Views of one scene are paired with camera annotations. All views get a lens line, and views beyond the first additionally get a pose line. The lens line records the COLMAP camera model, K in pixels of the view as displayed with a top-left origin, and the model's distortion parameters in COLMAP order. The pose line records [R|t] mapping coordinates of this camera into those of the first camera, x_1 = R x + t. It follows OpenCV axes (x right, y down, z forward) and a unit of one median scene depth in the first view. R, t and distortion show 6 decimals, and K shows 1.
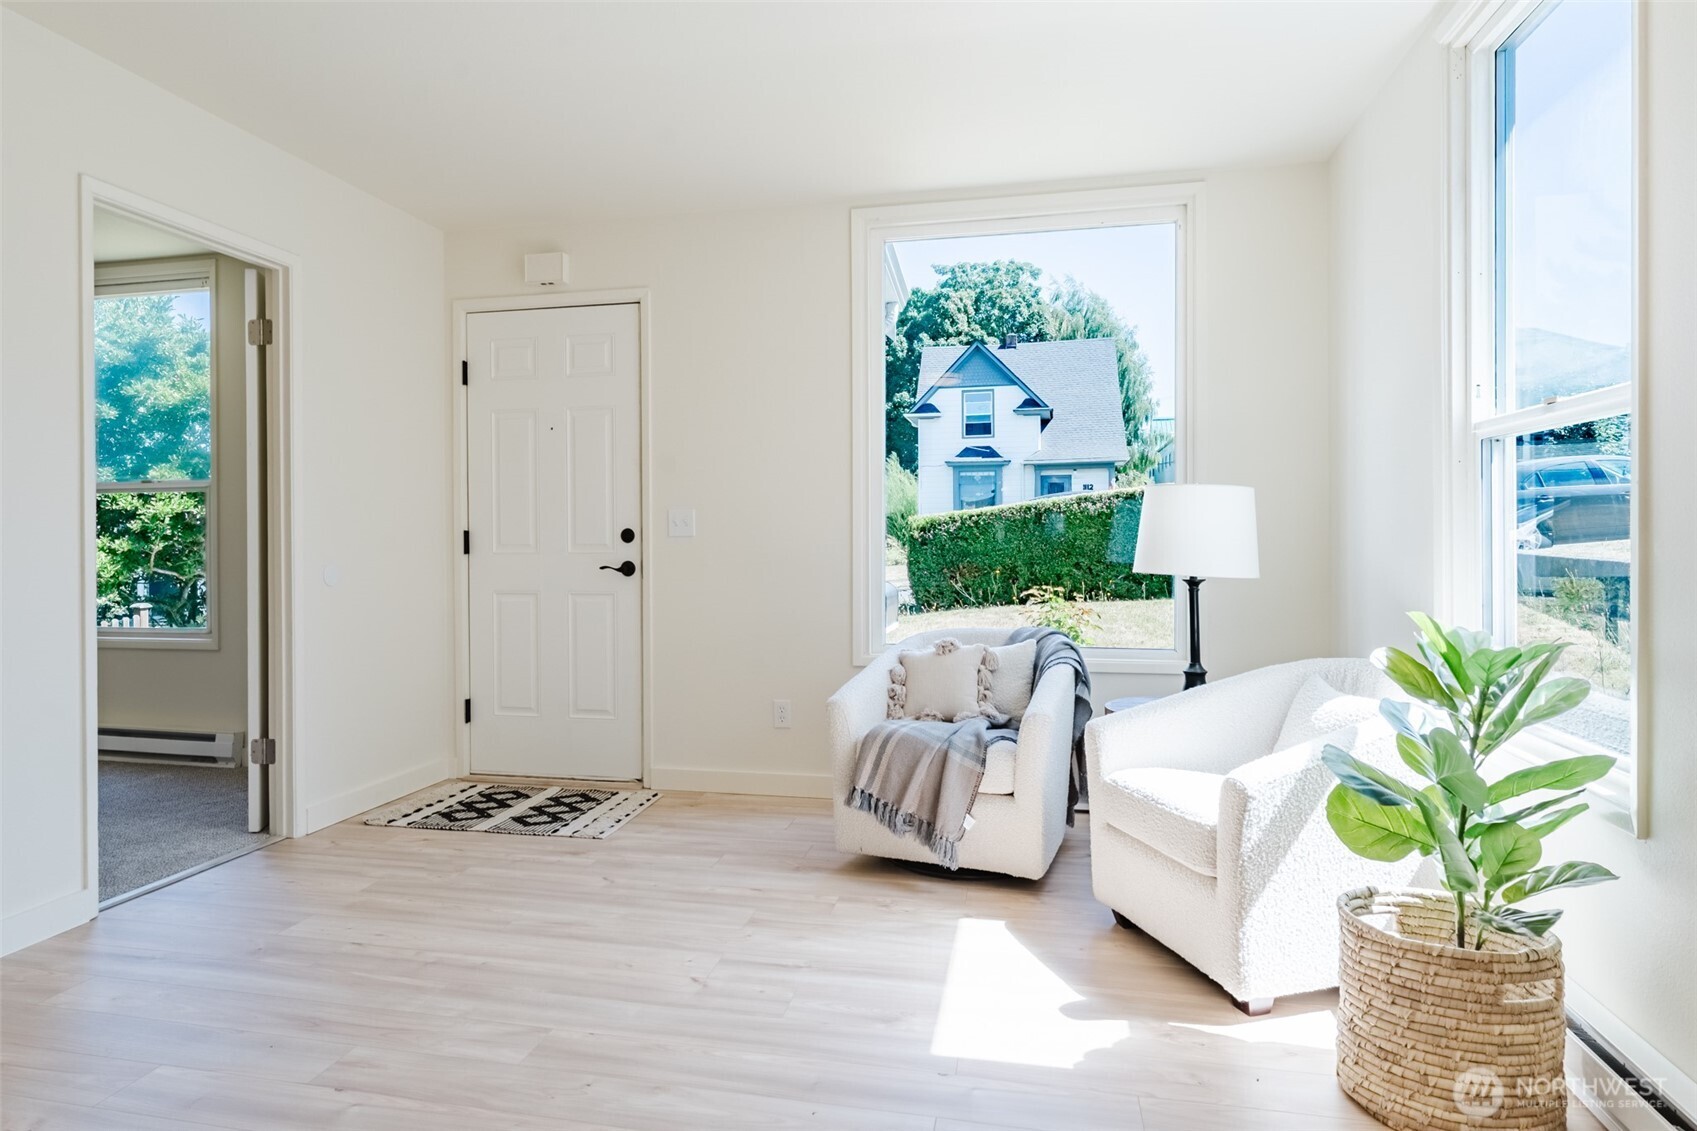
lens RADIAL K [[992.8, 0, 842.6], [0, 992.8, 562.1], [0, 0, 1]] dist [0.003503, -0.000677]
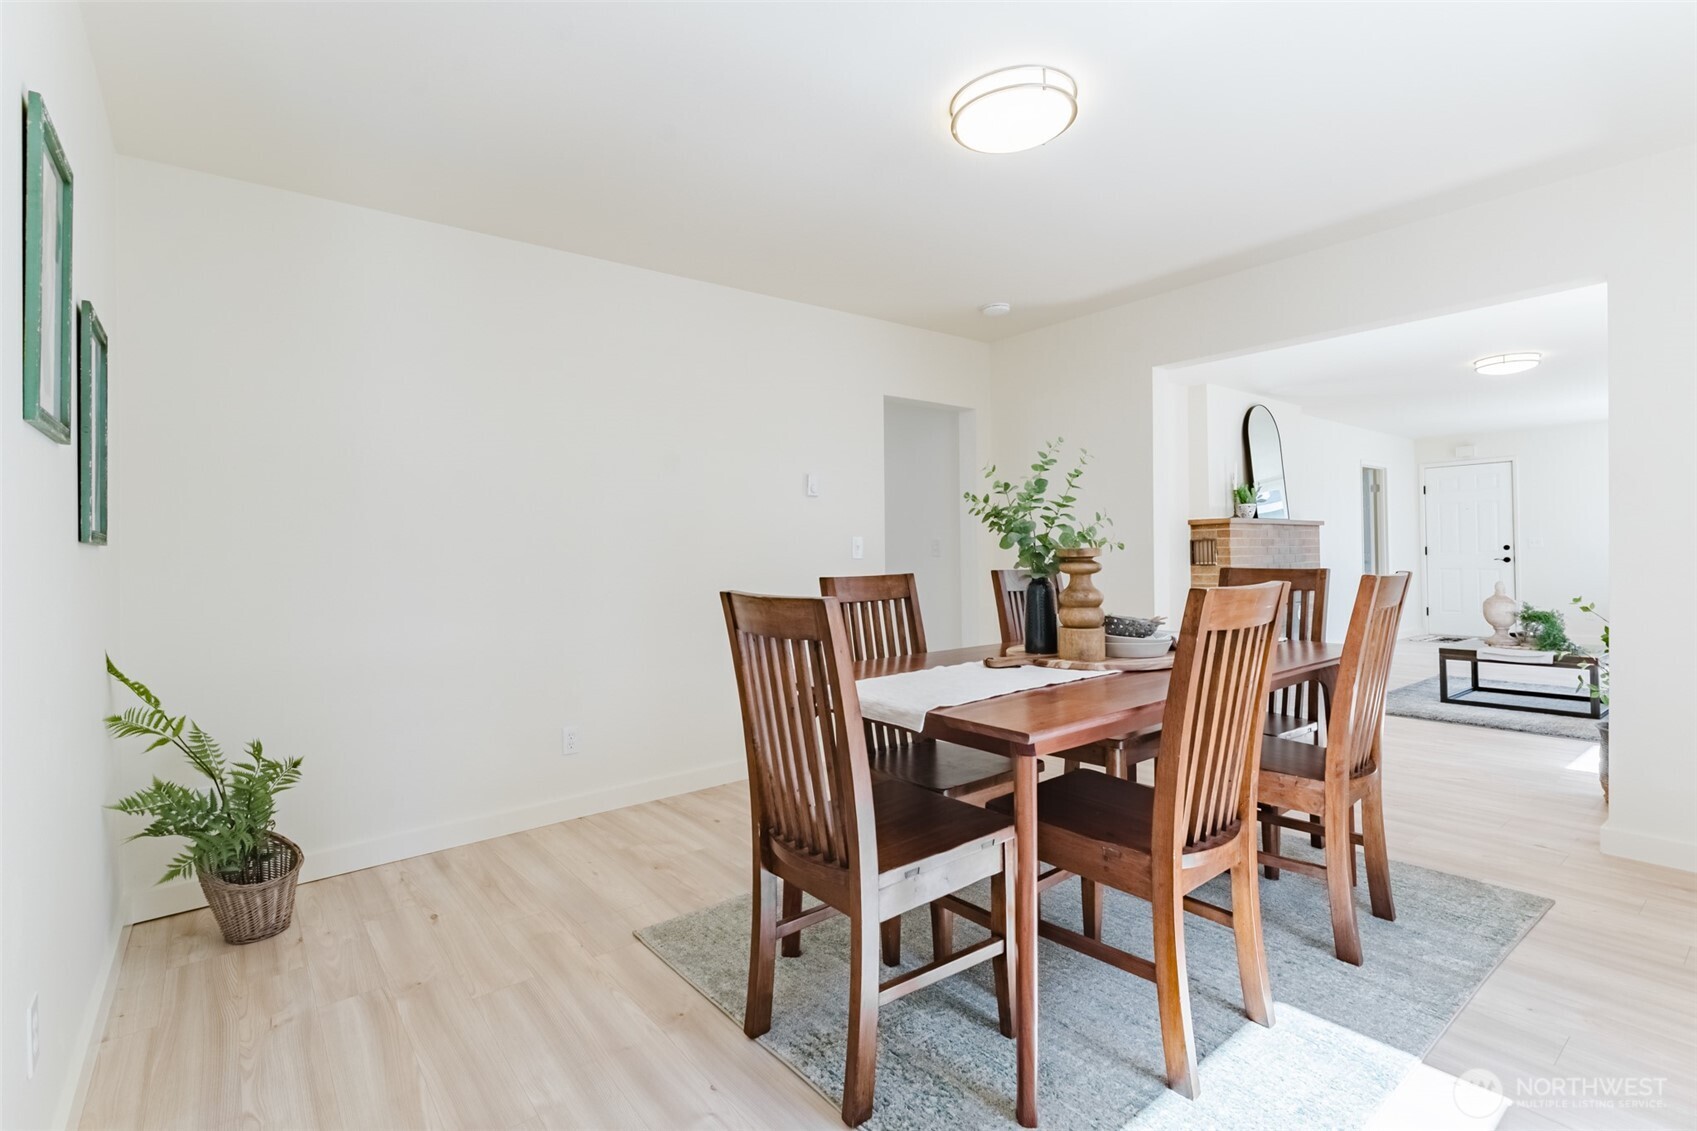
lens RADIAL K [[775.1, 0, 837.8], [0, 775.1, 549.8], [0, 0, 1]] dist [0.019819, 0.000095]
pose [[0.773908, -0.014344, -0.633136, -0.363084], [-0.000391, 0.999732, -0.023127, 0.039801], [0.633298, 0.018146, 0.773695, -2.423163]]
